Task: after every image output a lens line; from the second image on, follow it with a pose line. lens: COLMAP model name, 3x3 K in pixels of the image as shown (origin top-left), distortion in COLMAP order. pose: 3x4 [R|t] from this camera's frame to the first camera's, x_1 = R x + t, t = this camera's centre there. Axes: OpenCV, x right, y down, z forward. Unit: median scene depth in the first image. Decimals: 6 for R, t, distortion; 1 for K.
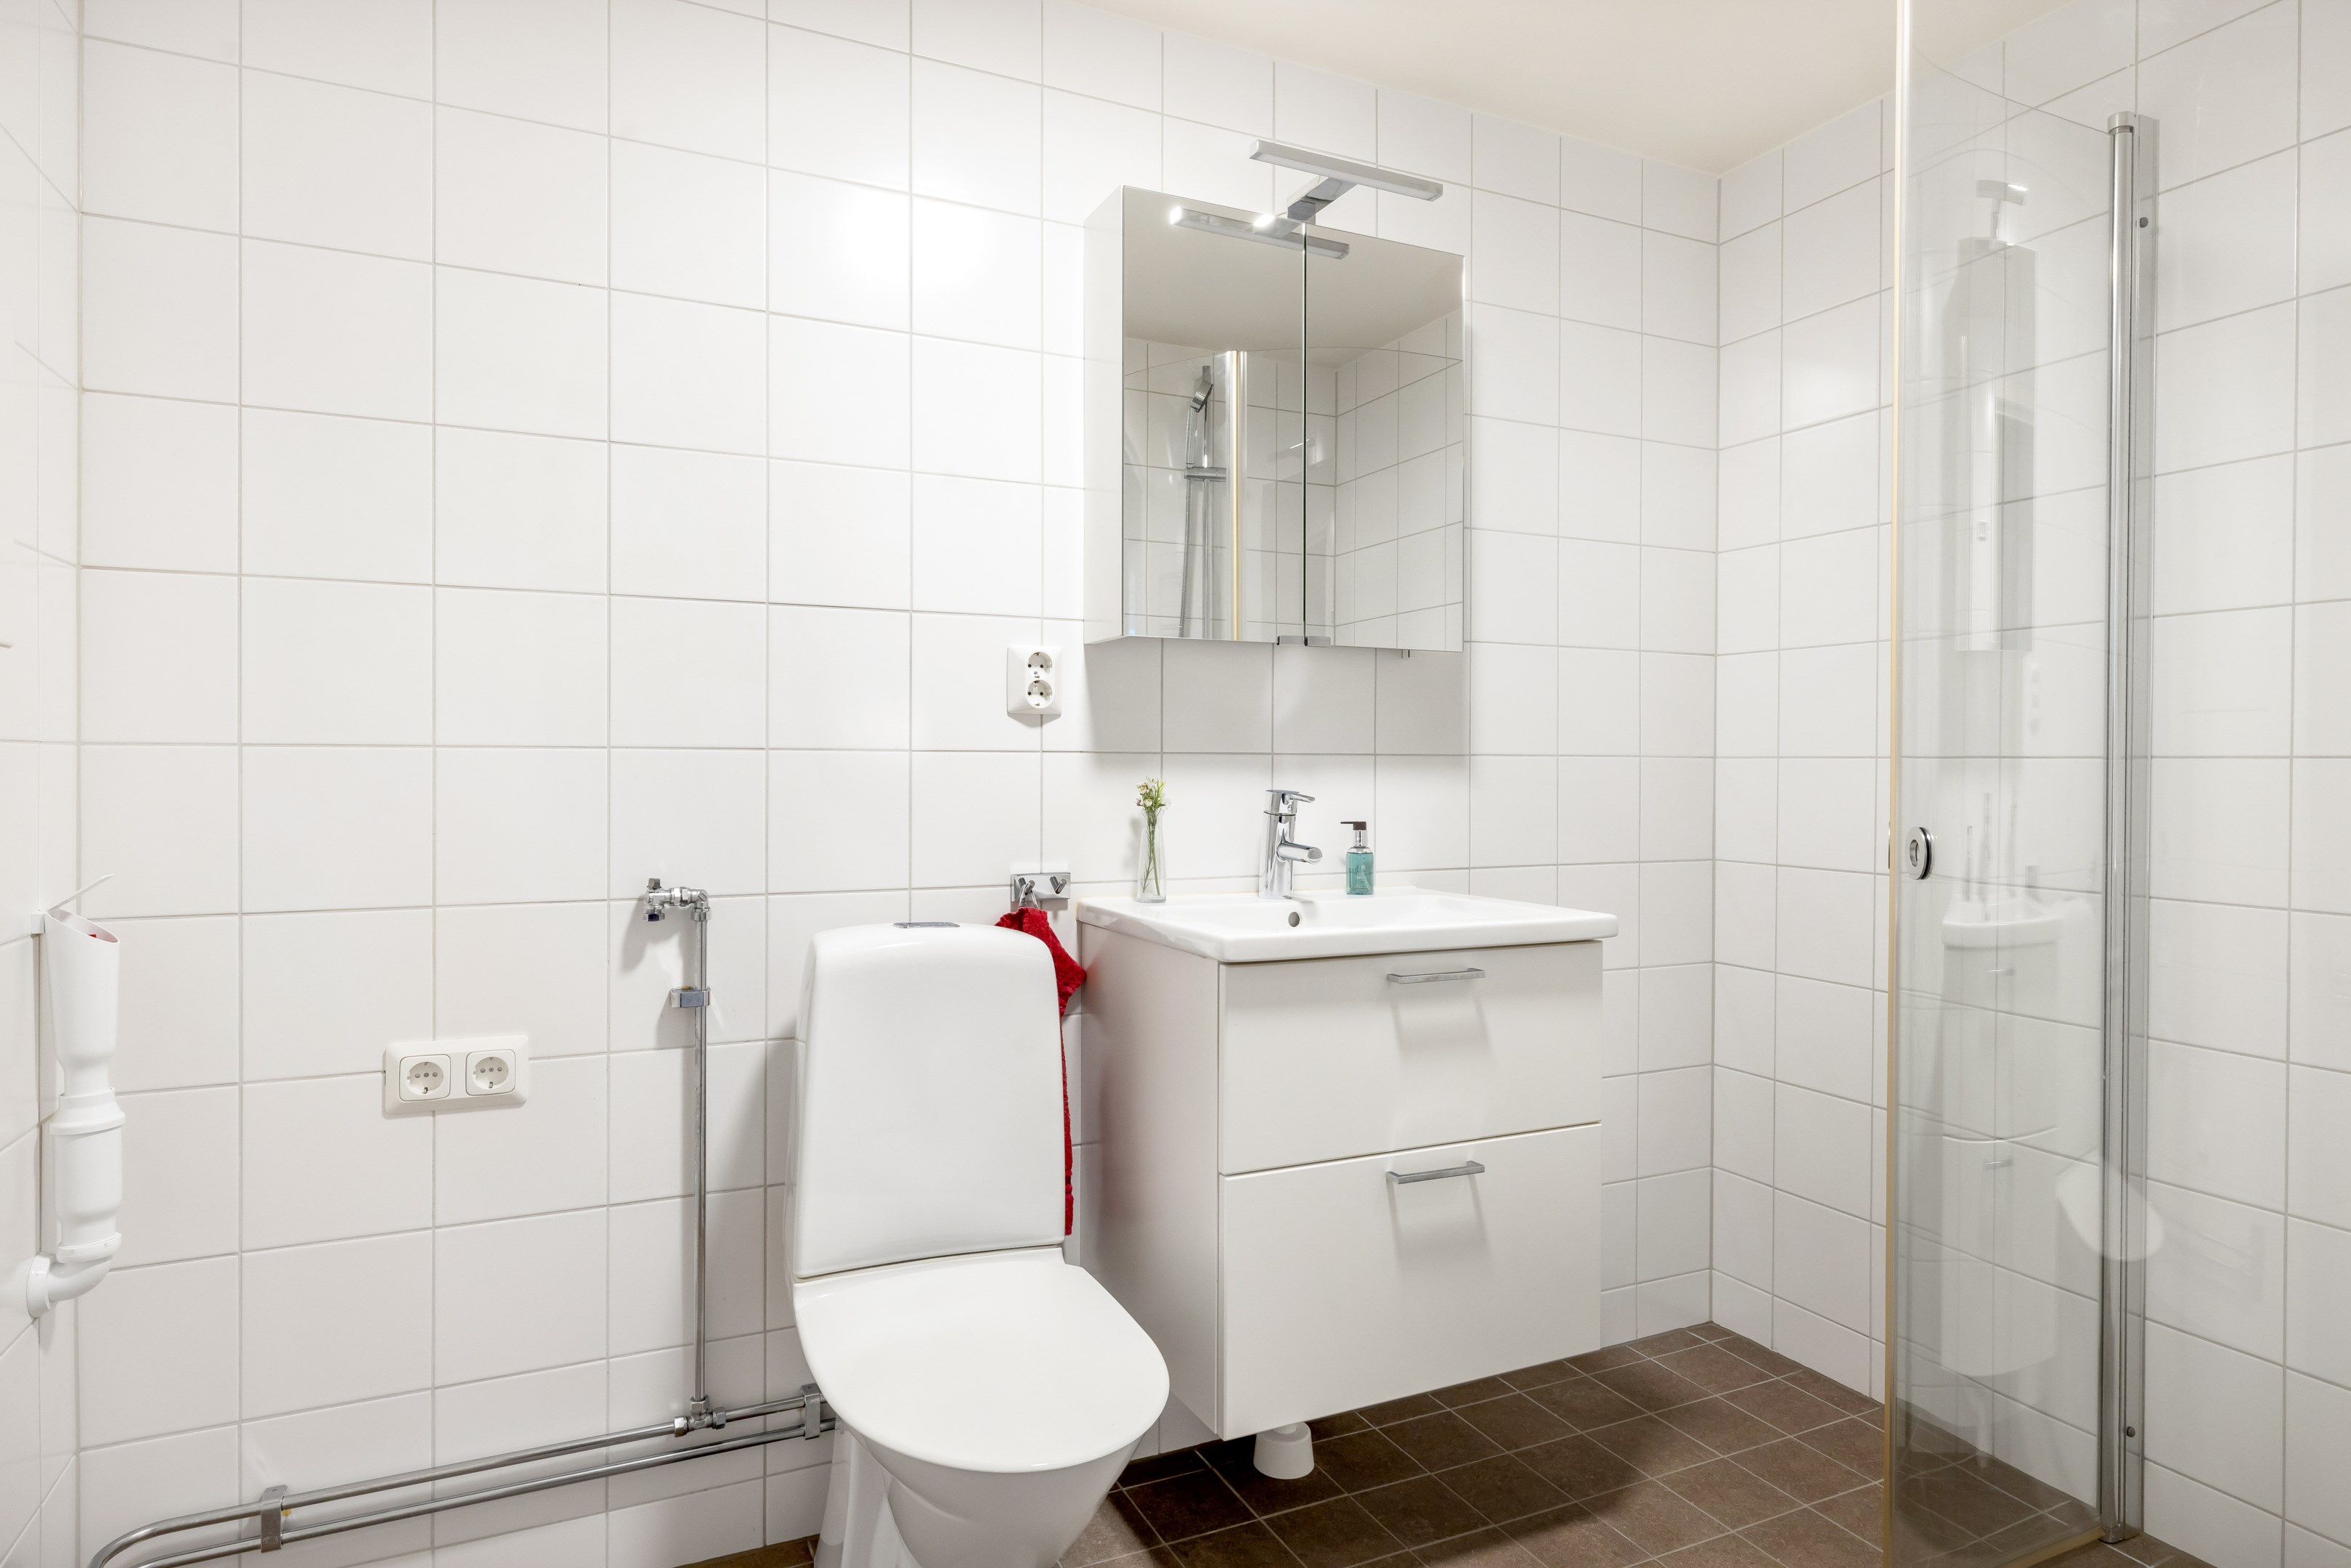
lens RADIAL K [[1349.5, 0, 1175.3], [0, 1349.5, 761.1], [0, 0, 1]] dist [0.001871, -0.000179]
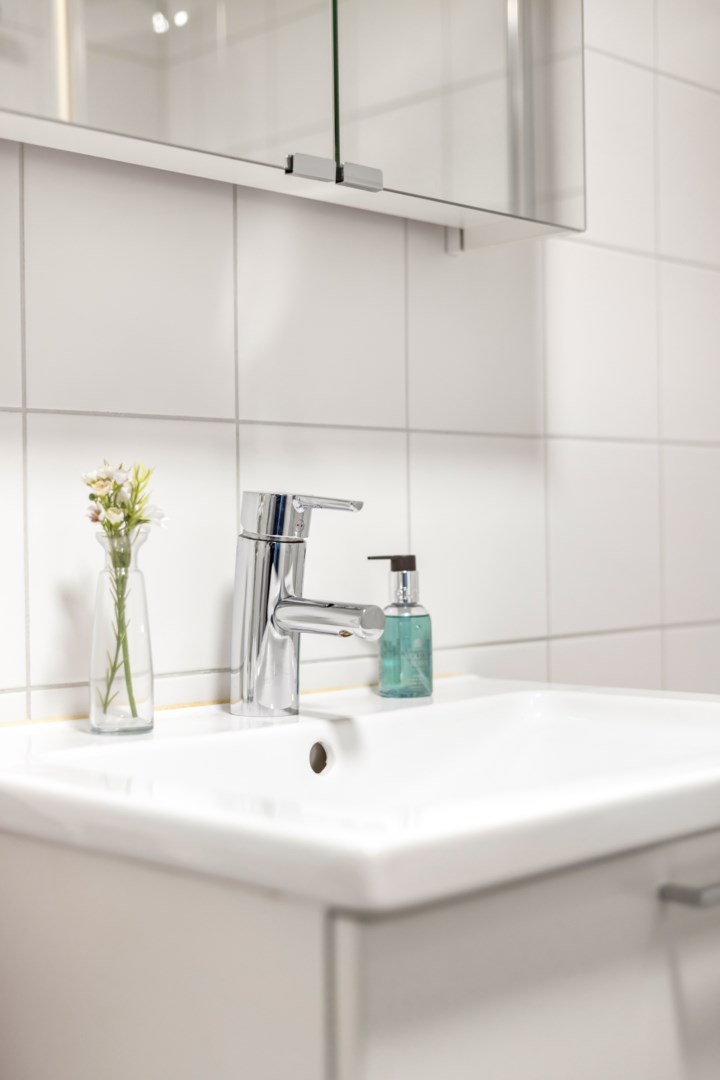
lens RADIAL K [[1539.1, 0, 360.0], [0, 1539.1, 540.0], [0, 0, 1]] dist [-0.018171, -0.059937]
pose [[0.944224, -0.019119, 0.328747, -0.074905], [0.016544, 0.999807, 0.010630, 0.034171], [-0.328887, -0.004599, 0.944358, 0.474010]]
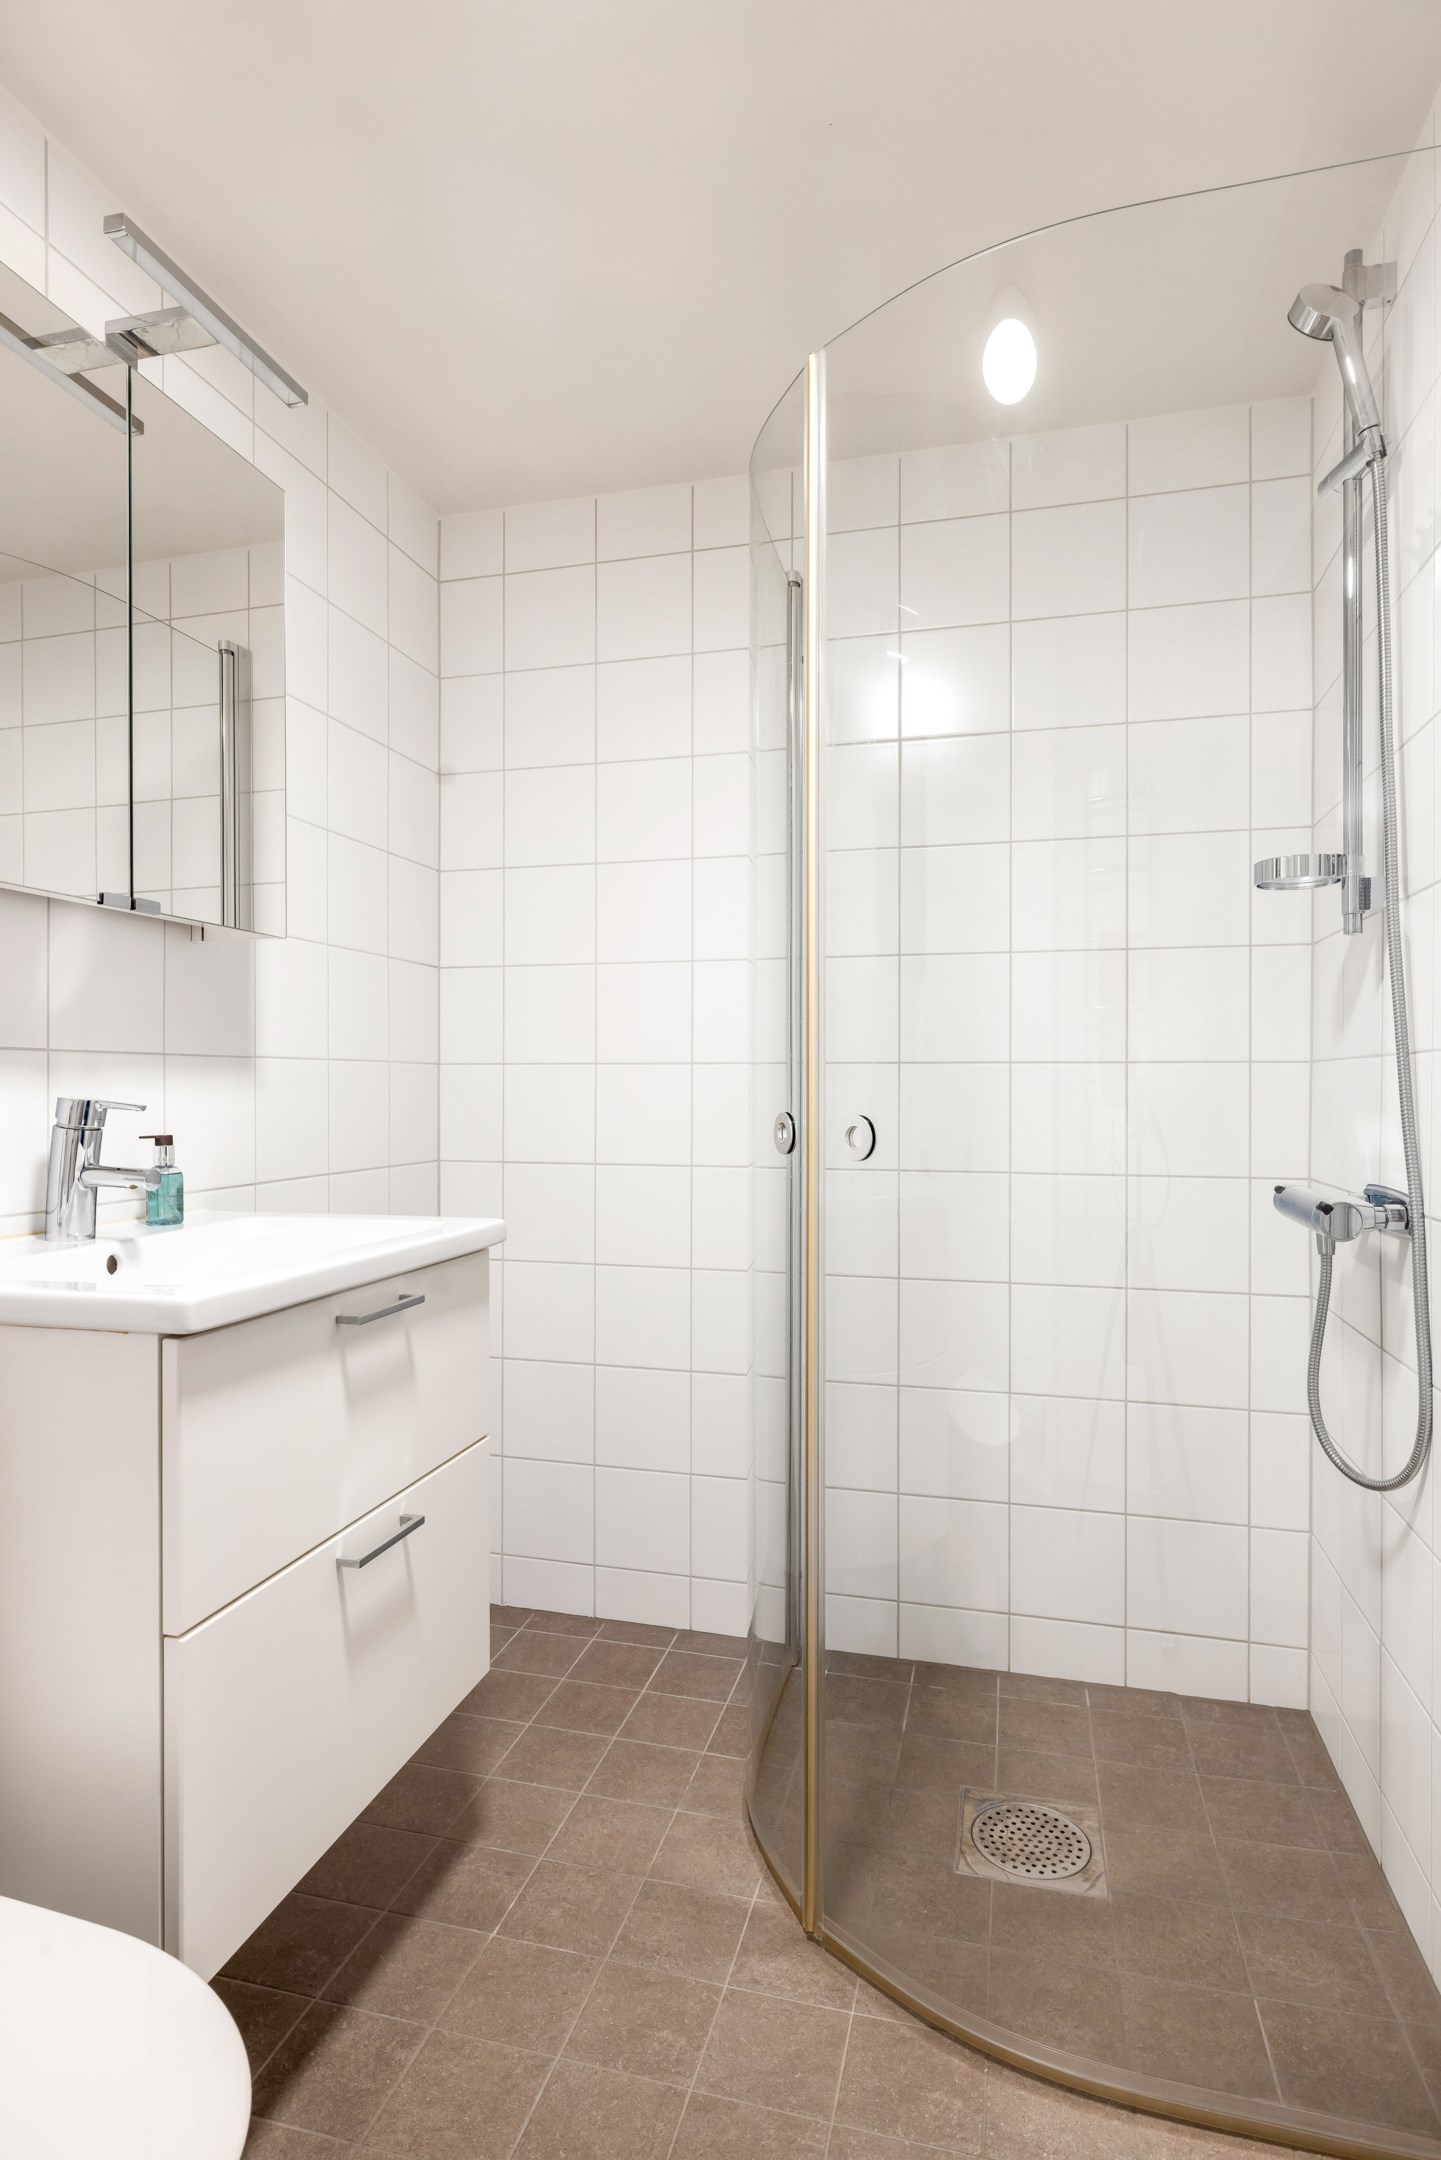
lens RADIAL K [[1153.5, 0, 715.9], [0, 1153.5, 1082.1], [0, 0, 1]] dist [0.001203, 0.000440]
pose [[0.648464, -0.003110, 0.761239, -0.186314], [0.003827, 0.999992, 0.000825, 0.014022], [-0.761236, 0.002378, 0.648471, 0.307962]]
